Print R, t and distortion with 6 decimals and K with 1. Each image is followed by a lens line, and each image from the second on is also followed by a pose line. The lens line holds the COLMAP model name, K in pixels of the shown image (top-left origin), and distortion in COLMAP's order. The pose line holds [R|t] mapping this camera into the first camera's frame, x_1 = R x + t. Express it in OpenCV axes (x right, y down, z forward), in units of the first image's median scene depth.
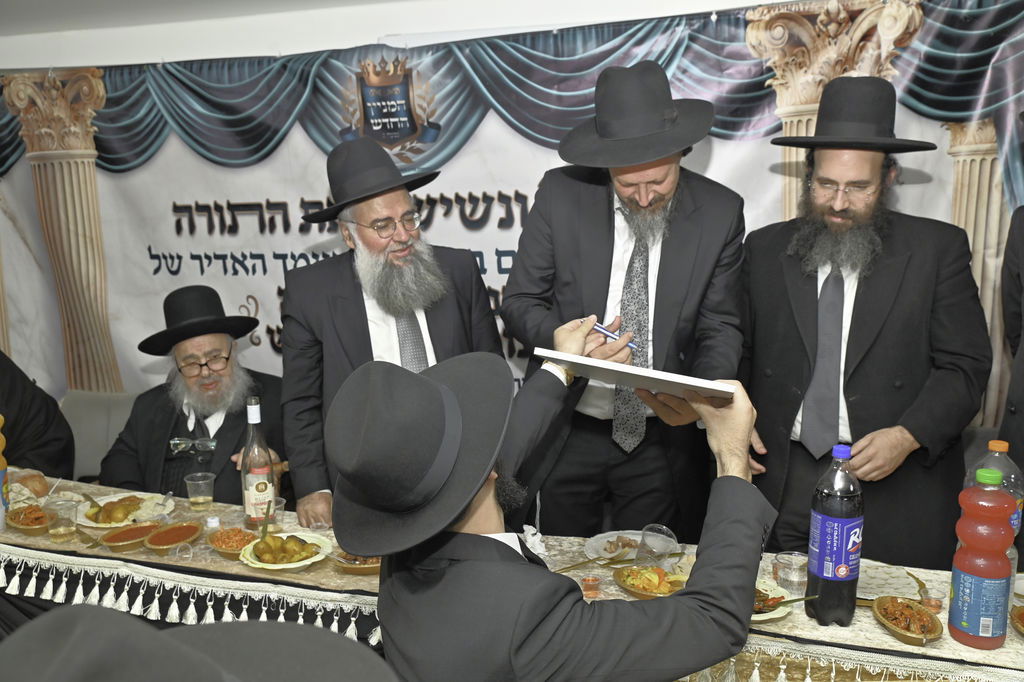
lens RADIAL K [[905.5, 0, 516.1], [0, 905.5, 338.4], [0, 0, 1]] dist [-0.064283, 0.114096]
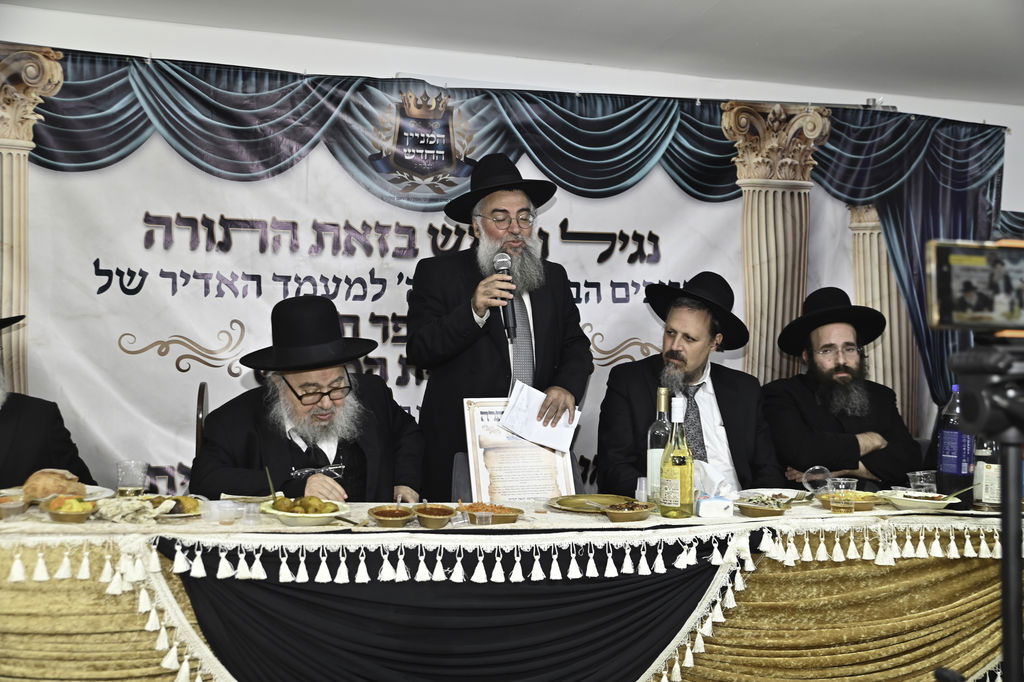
lens RADIAL K [[1040.9, 0, 535.1], [0, 1040.9, 339.0], [0, 0, 1]] dist [0.017272, 0.000000]
pose [[0.845962, 0.034534, 0.532124, -0.677639], [0.039125, 0.991191, -0.126527, 0.132792], [-0.531806, 0.127856, 0.837159, -0.051251]]
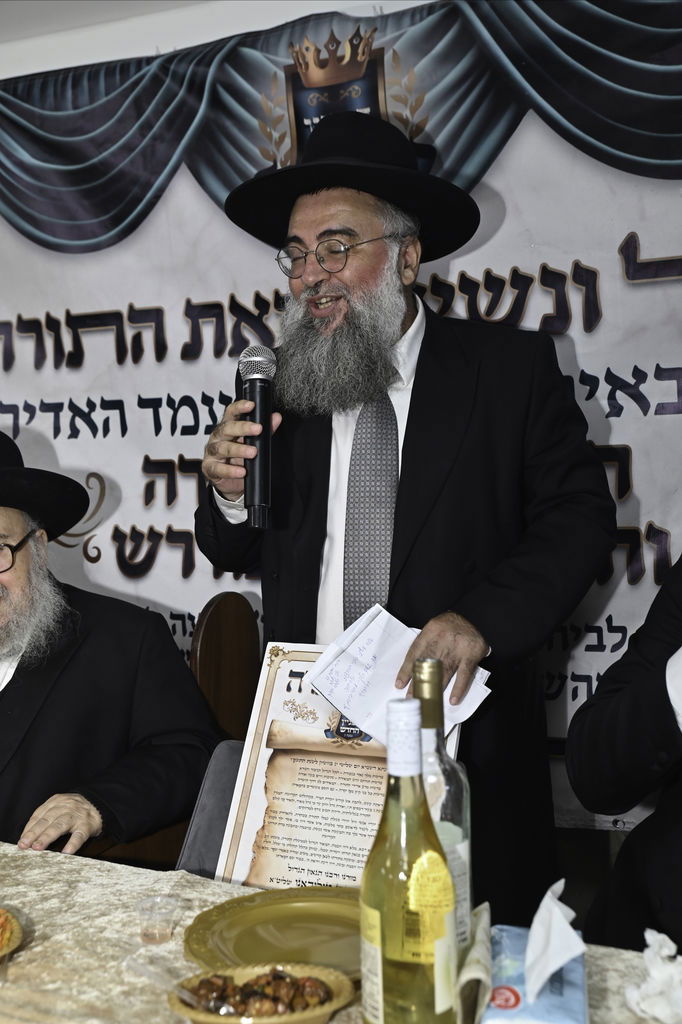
lens RADIAL K [[1191.9, 0, 310.7], [0, 1191.9, 503.7], [0, 0, 1]] dist [-0.002000, 0.000000]
pose [[0.985080, 0.011358, -0.171723, -0.031417], [-0.027939, 0.995137, -0.094453, 0.046485], [0.169815, 0.097841, 0.980607, 0.304617]]
